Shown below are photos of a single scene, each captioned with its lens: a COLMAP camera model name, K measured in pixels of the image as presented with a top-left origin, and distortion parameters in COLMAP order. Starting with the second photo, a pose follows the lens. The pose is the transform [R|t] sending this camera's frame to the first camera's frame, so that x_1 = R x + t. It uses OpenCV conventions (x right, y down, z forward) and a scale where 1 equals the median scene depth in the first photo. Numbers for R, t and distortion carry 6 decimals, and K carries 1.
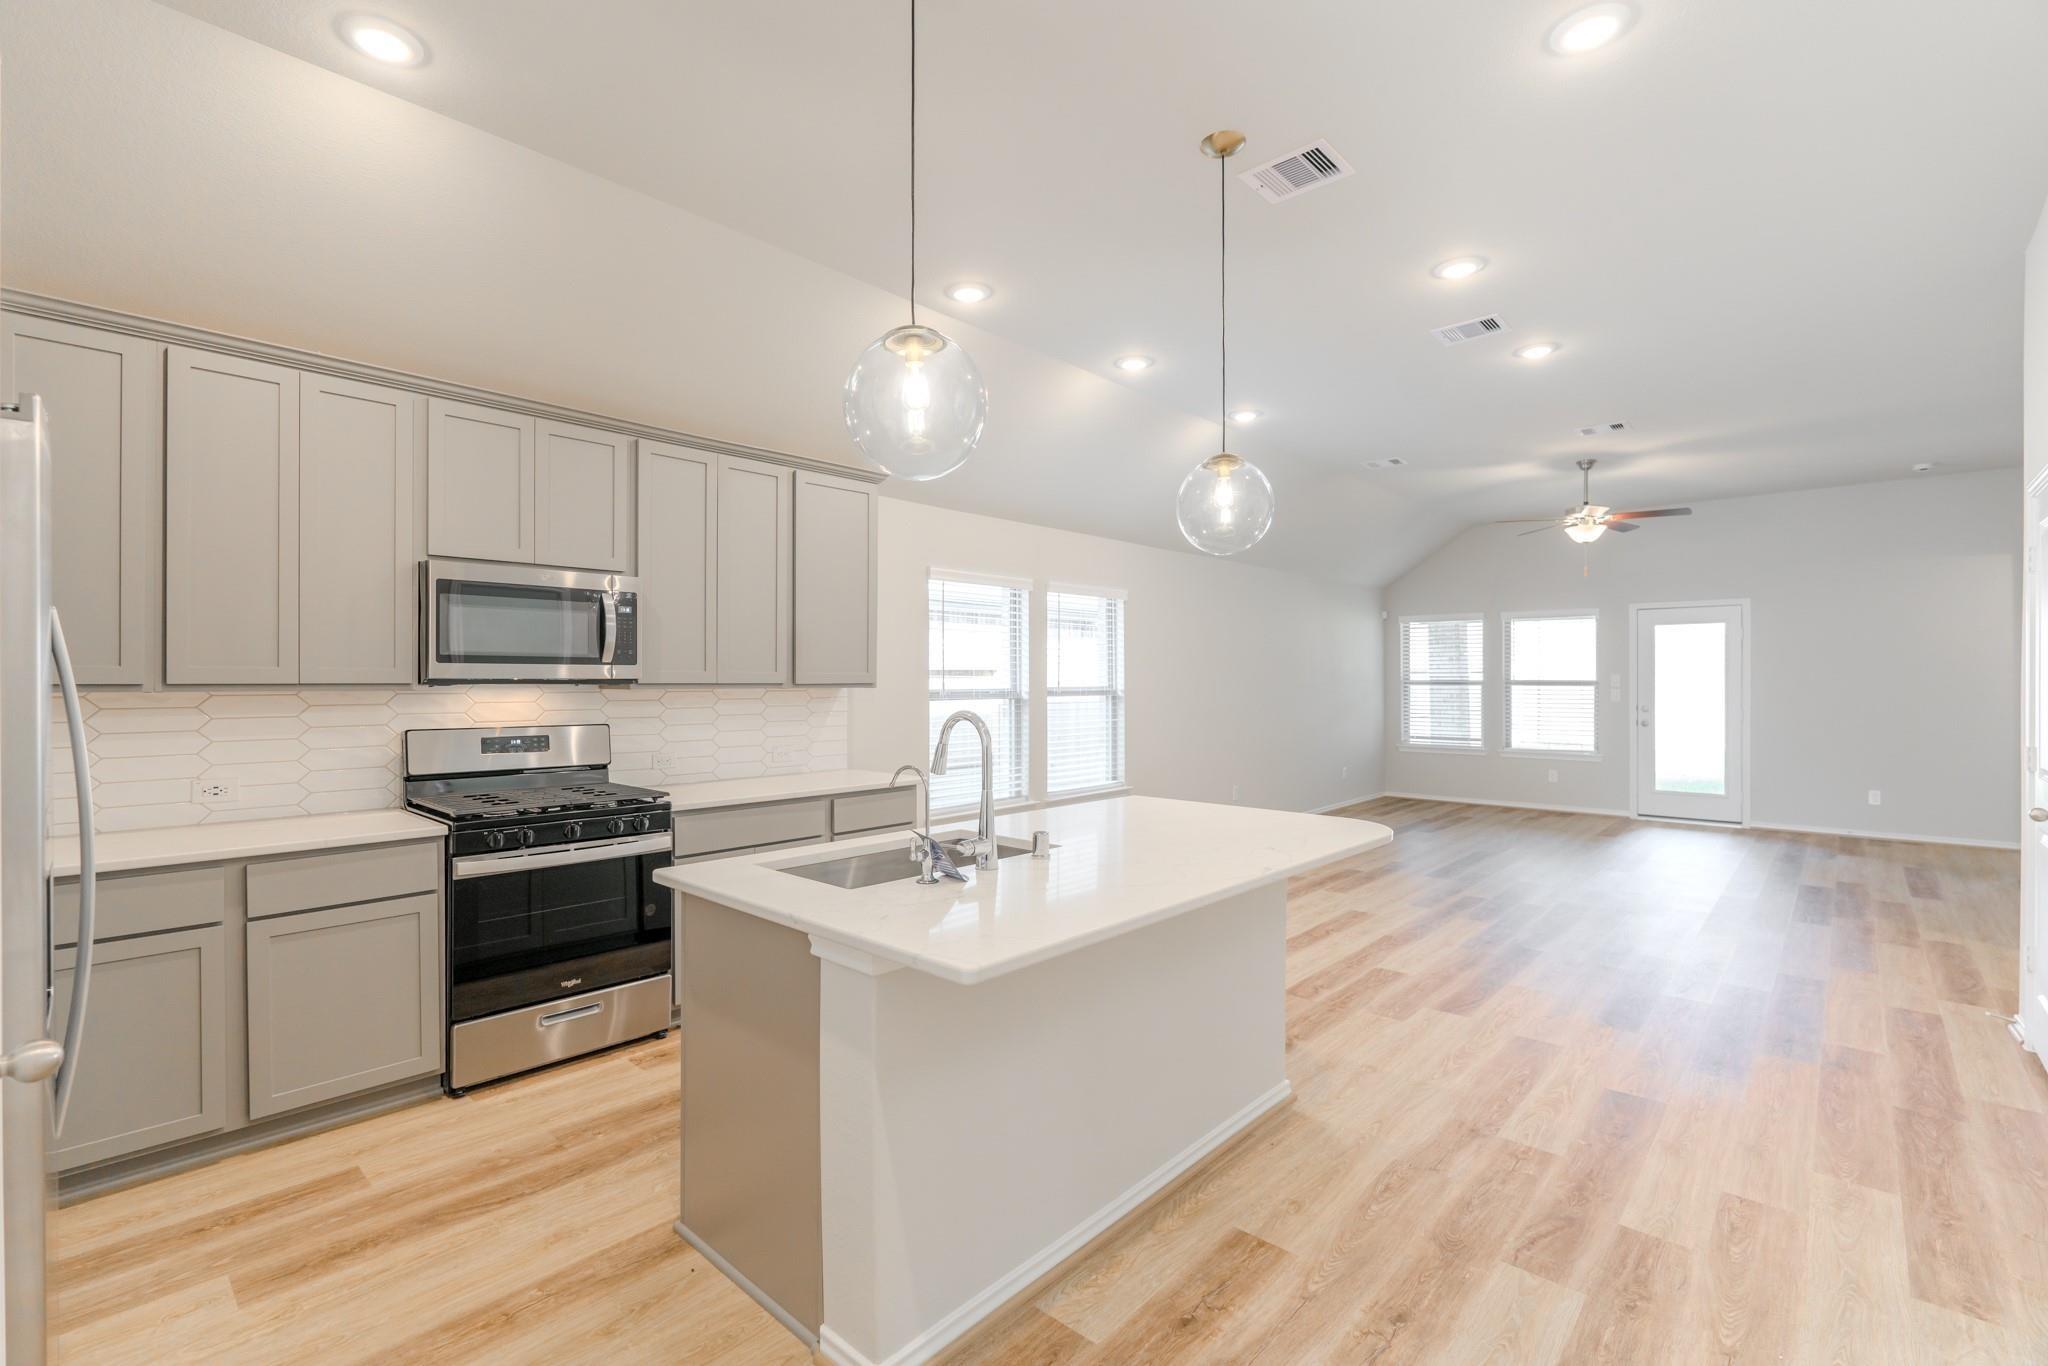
lens RADIAL K [[918.5, 0, 1024.0], [0, 918.5, 683.0], [0, 0, 1]] dist [0.001180, 0.000089]
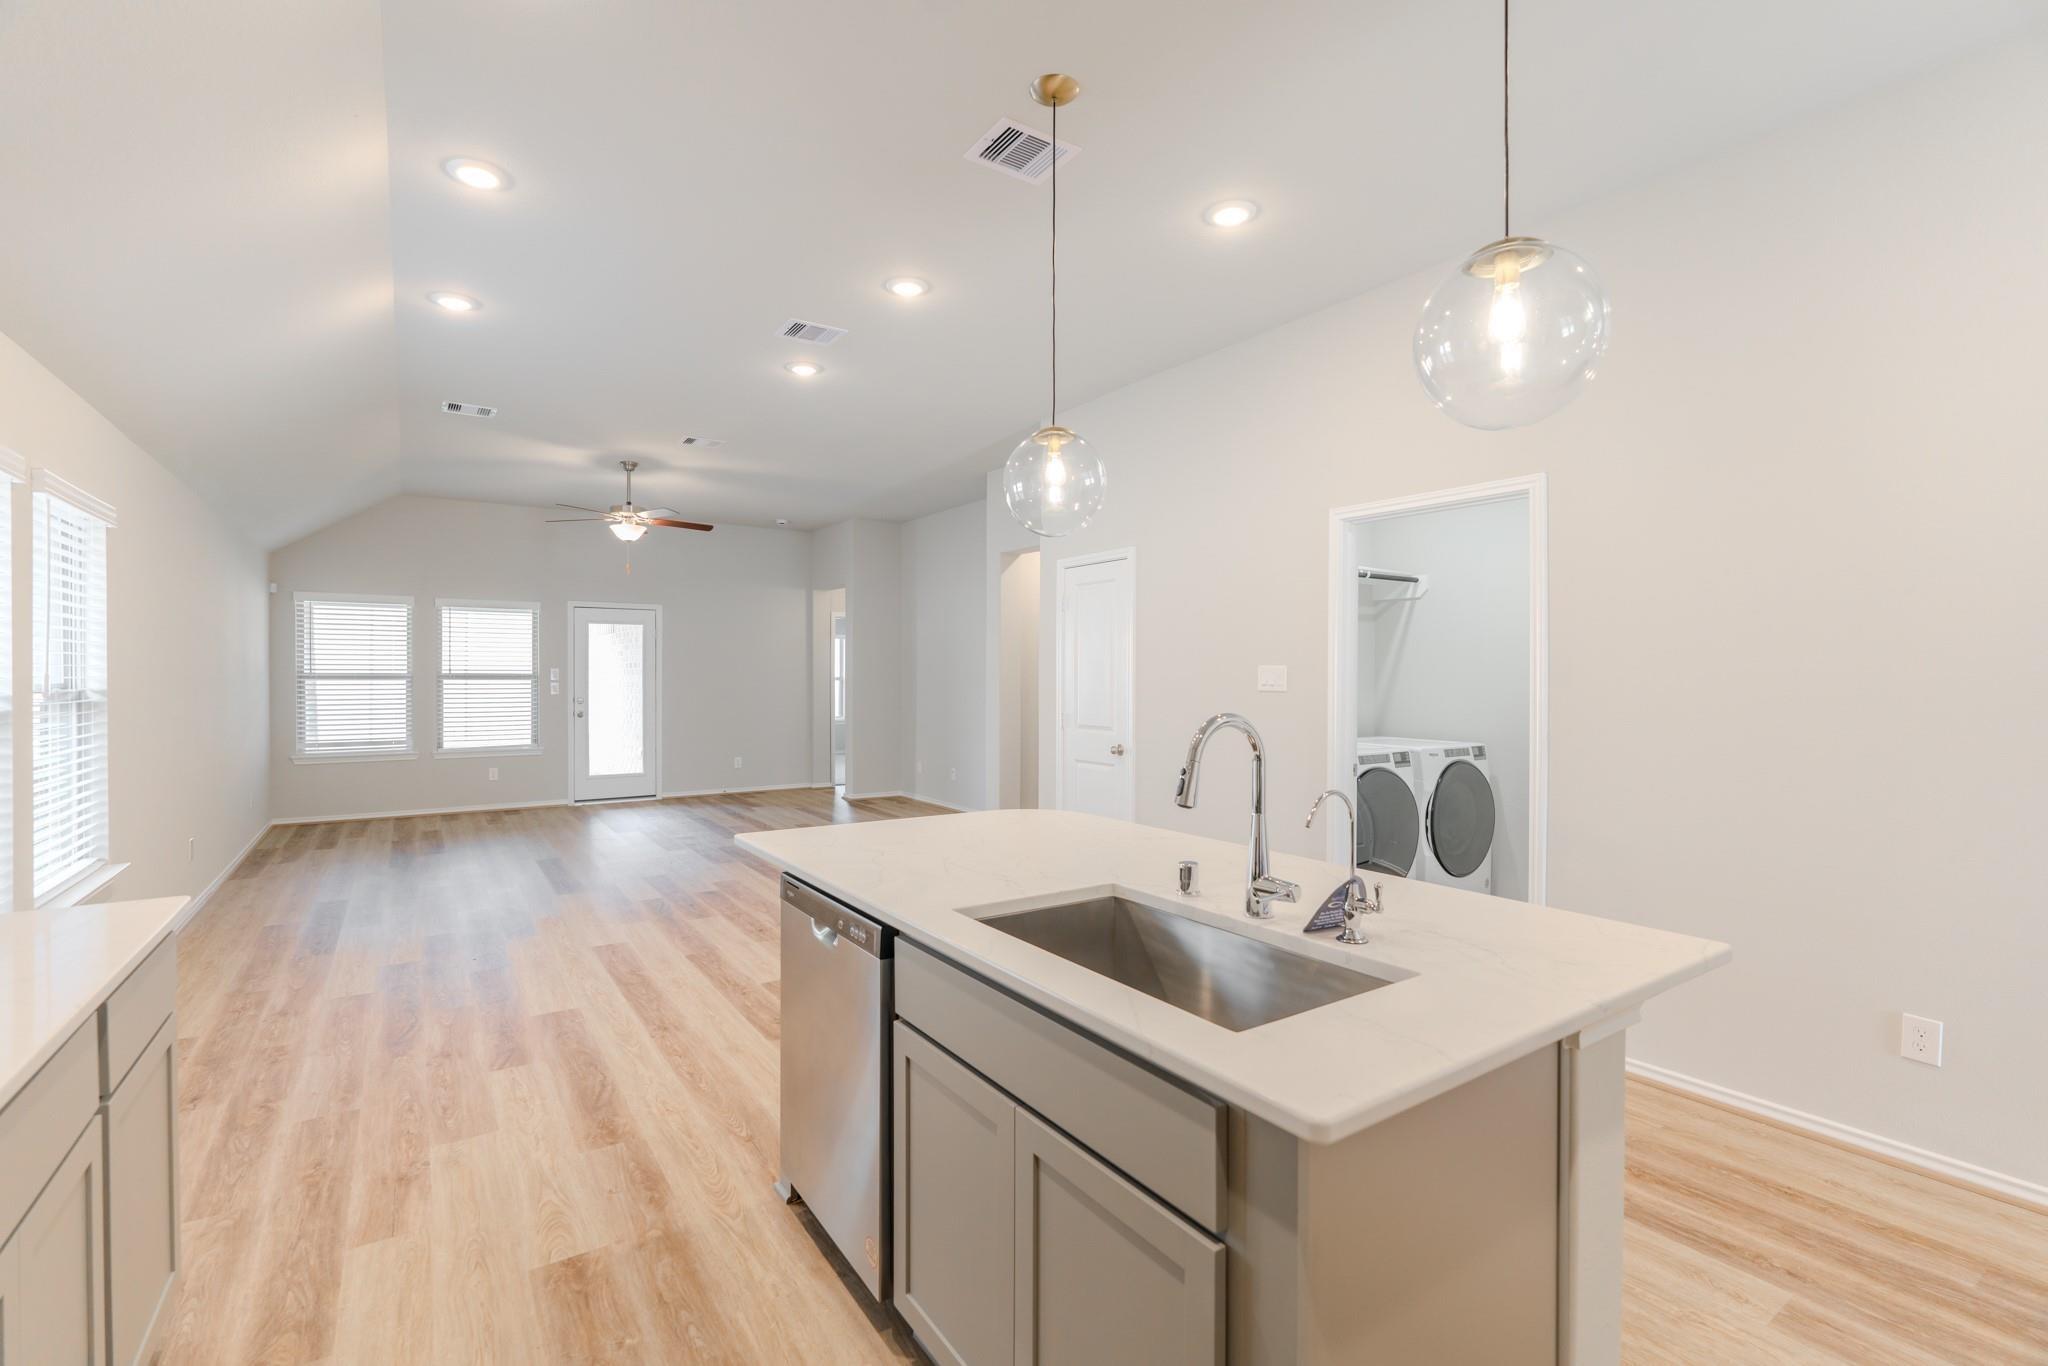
lens RADIAL K [[896.5, 0, 1024.0], [0, 896.5, 683.0], [0, 0, 1]] dist [-0.003734, -0.000262]
pose [[0.229256, -0.008220, 0.973331, -0.215275], [0.001319, 0.999966, 0.008134, -0.000437], [-0.973365, -0.000581, 0.229259, 0.265147]]
